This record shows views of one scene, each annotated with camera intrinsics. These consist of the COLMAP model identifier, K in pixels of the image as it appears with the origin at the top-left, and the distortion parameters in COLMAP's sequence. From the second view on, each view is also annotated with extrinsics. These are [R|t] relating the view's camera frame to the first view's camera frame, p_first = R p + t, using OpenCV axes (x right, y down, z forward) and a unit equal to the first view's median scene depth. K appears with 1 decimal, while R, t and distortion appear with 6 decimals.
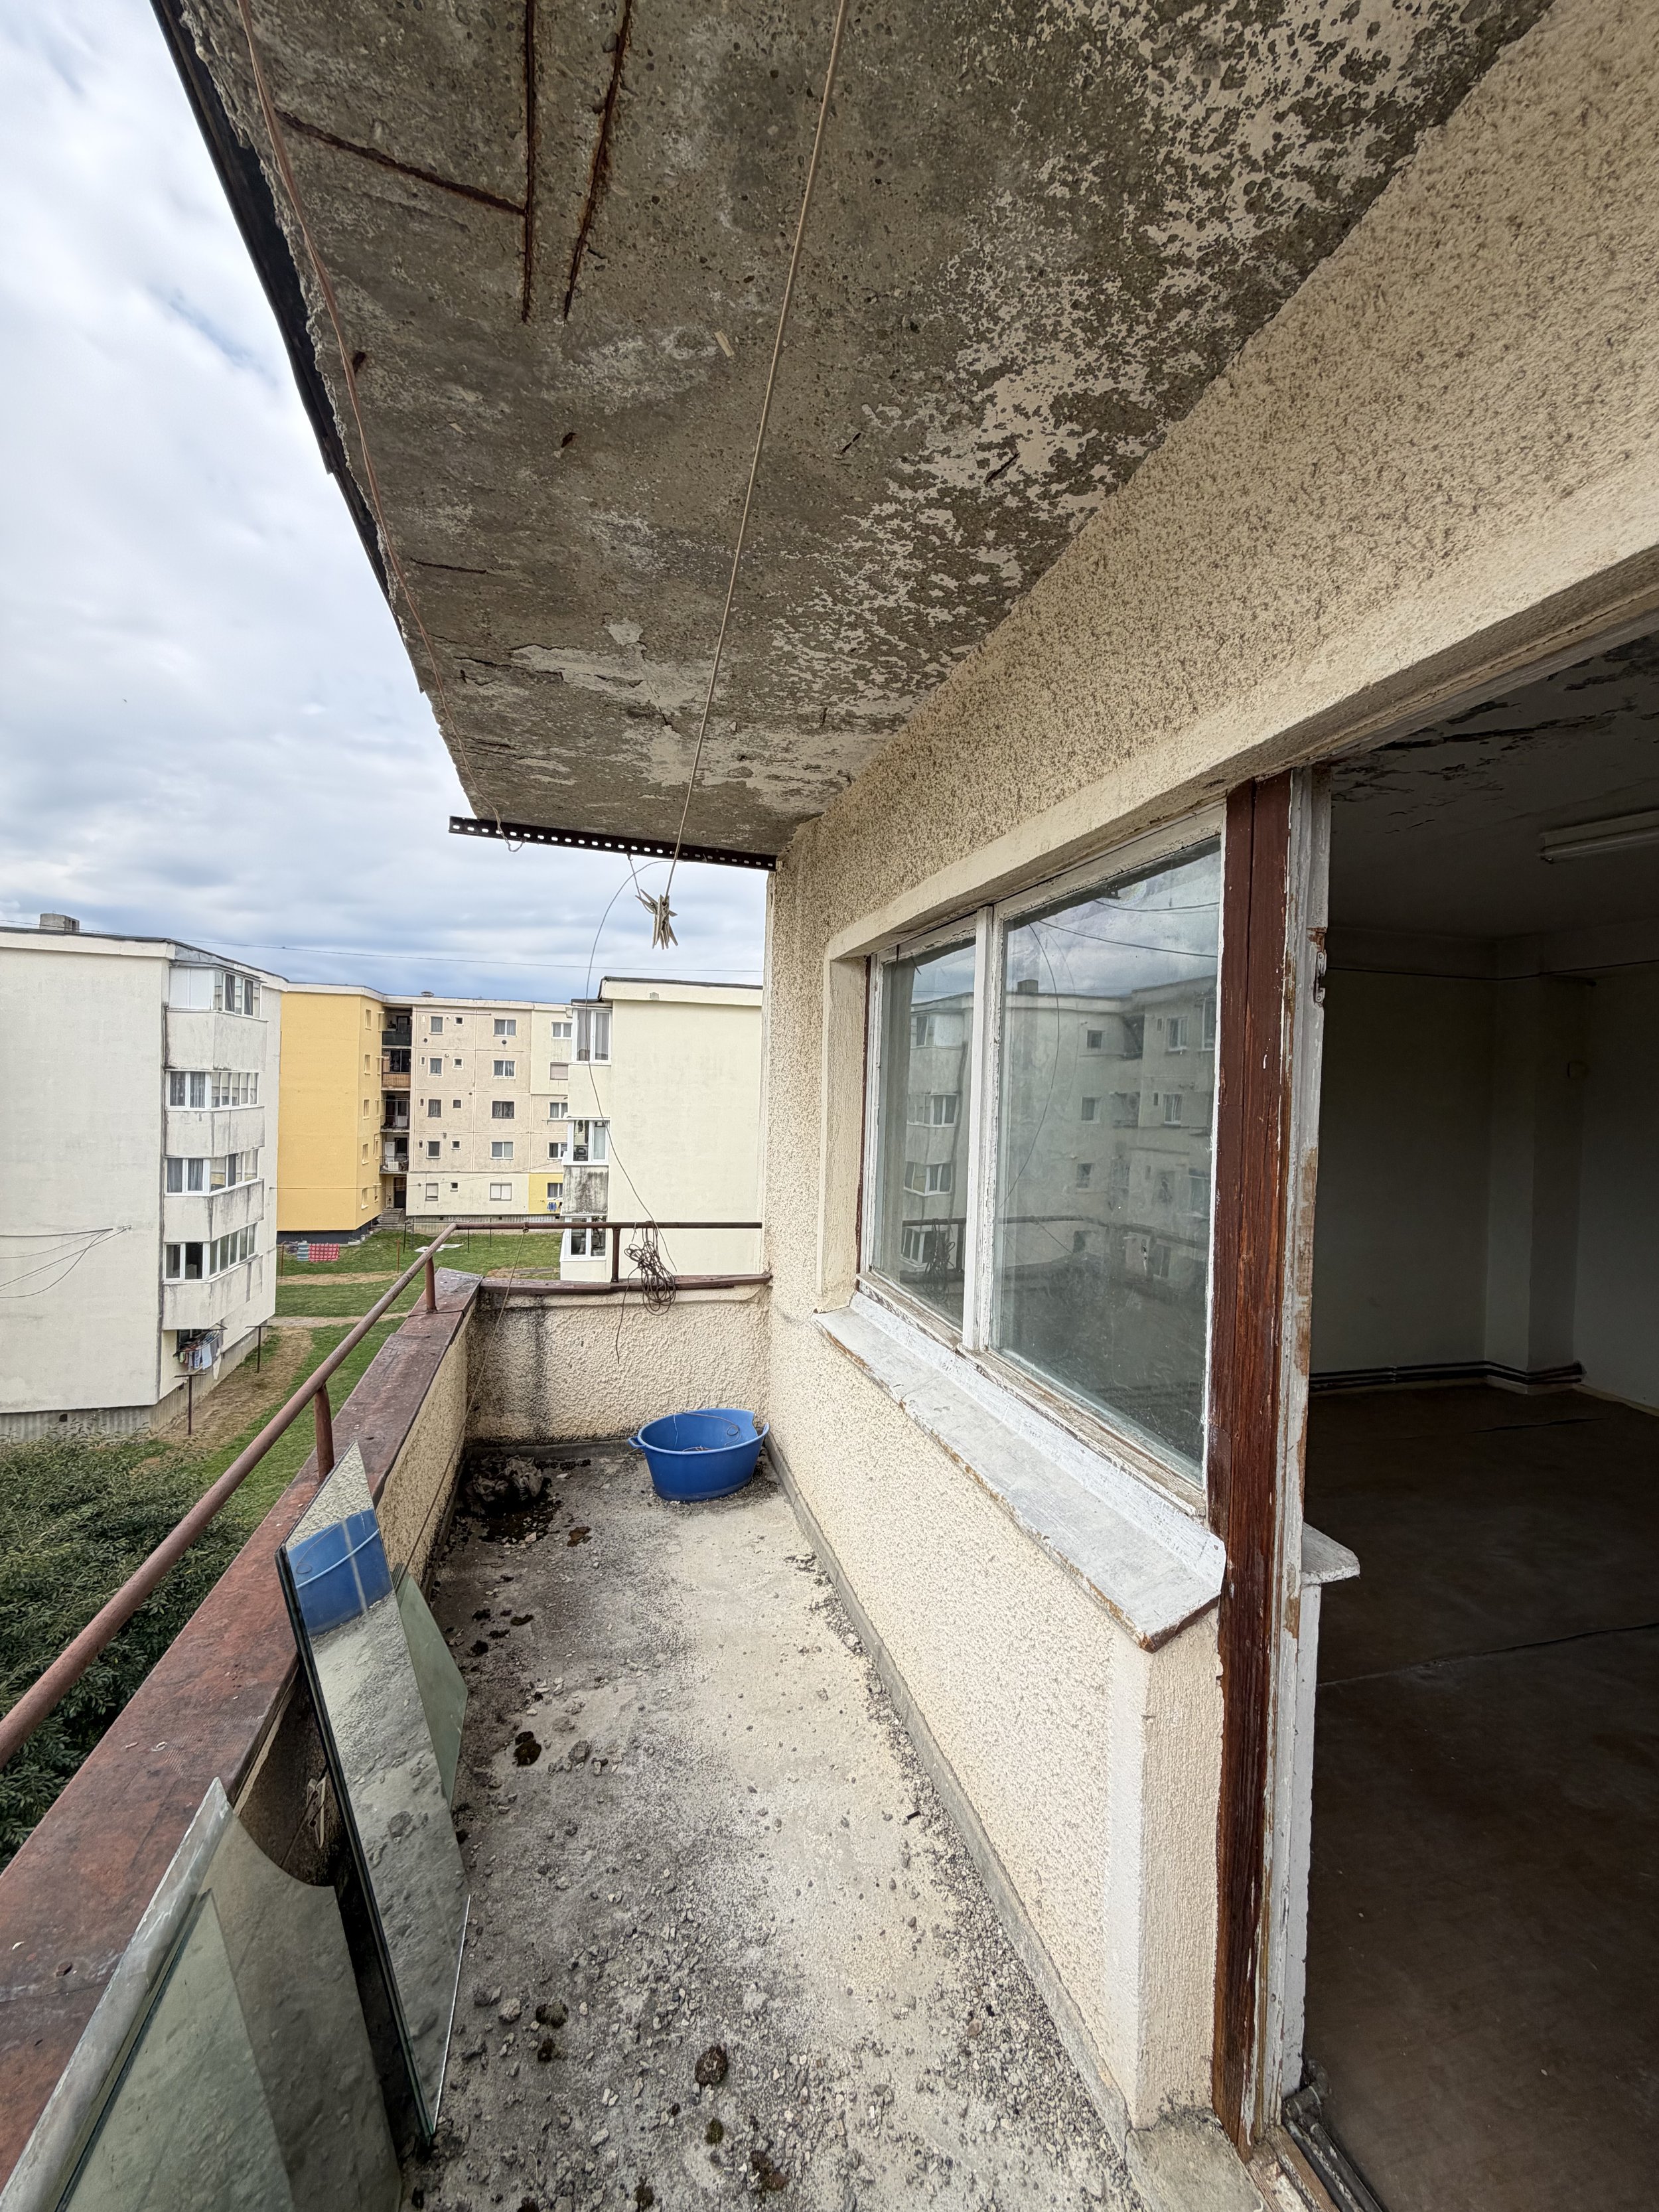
lens RADIAL K [[881.8, 0, 830.5], [0, 881.8, 1100.6], [0, 0, 1]] dist [-0.000035, 0.000335]
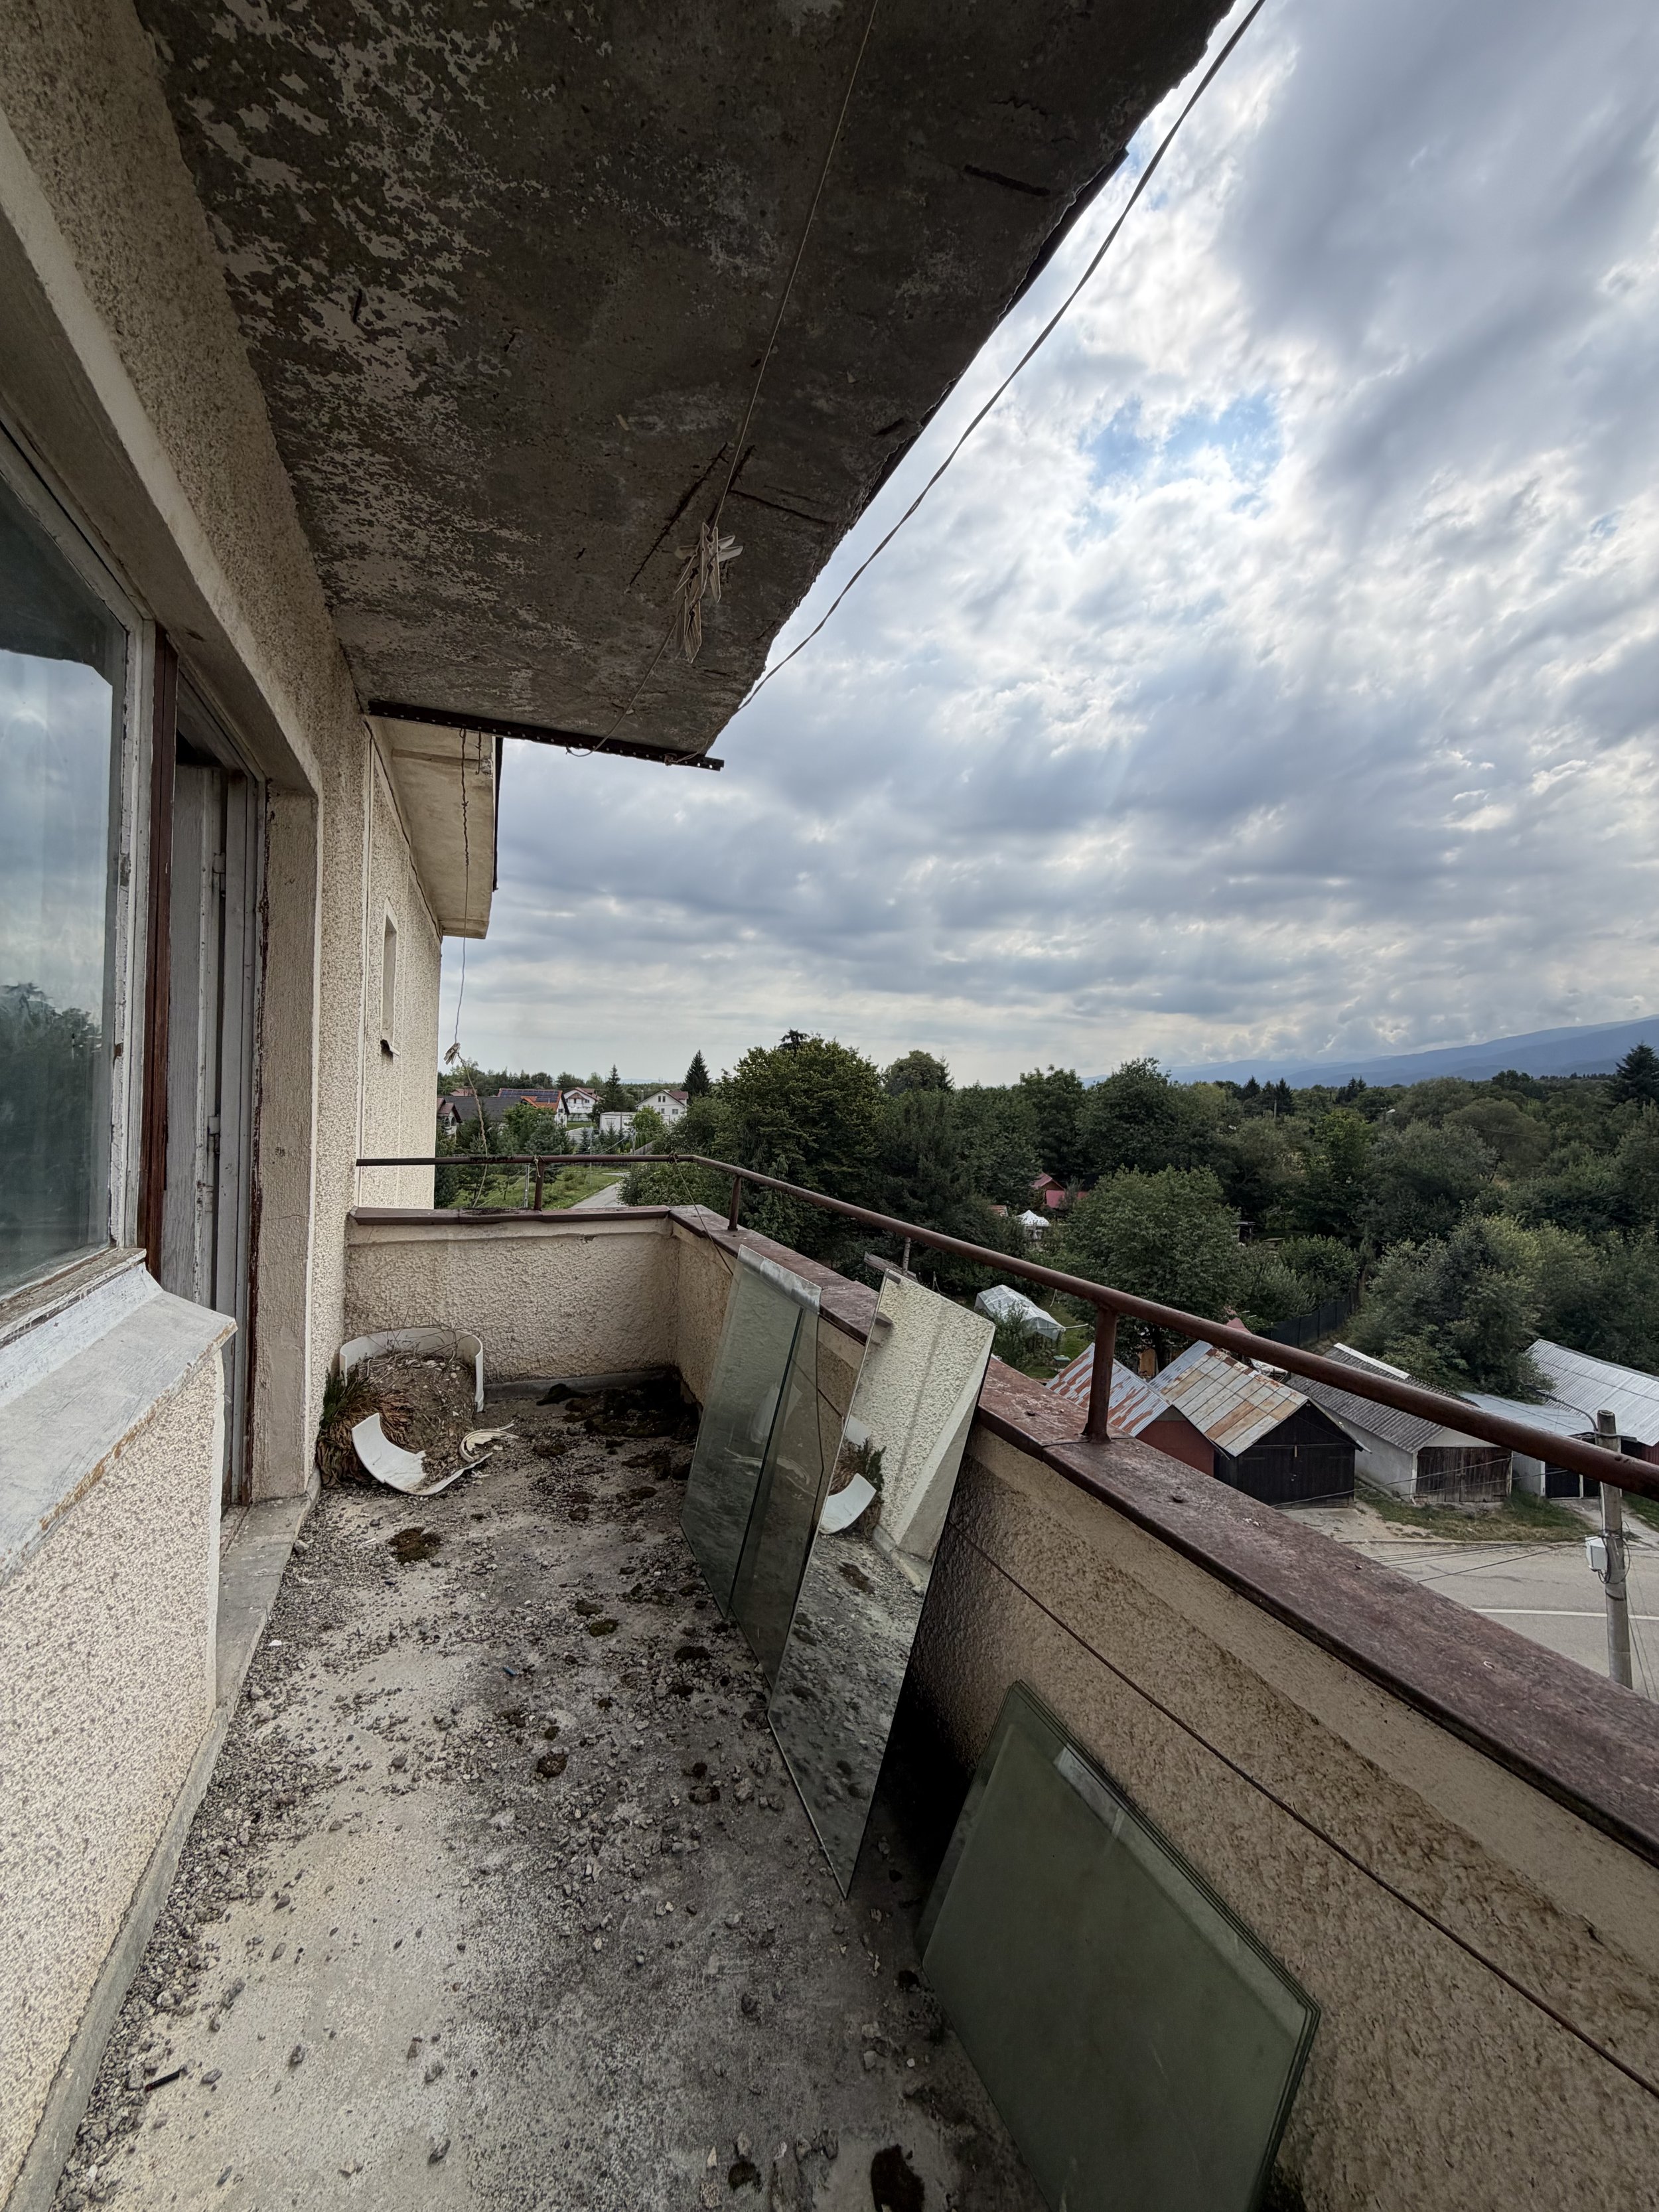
lens RADIAL K [[881.8, 0, 829.0], [0, 881.8, 1101.4], [0, 0, 1]] dist [-0.000035, 0.000335]
pose [[-0.992231, -0.061184, -0.108329, -0.303074], [-0.064488, 0.997546, 0.027262, 0.172872], [0.106395, 0.034036, -0.993741, 2.062083]]
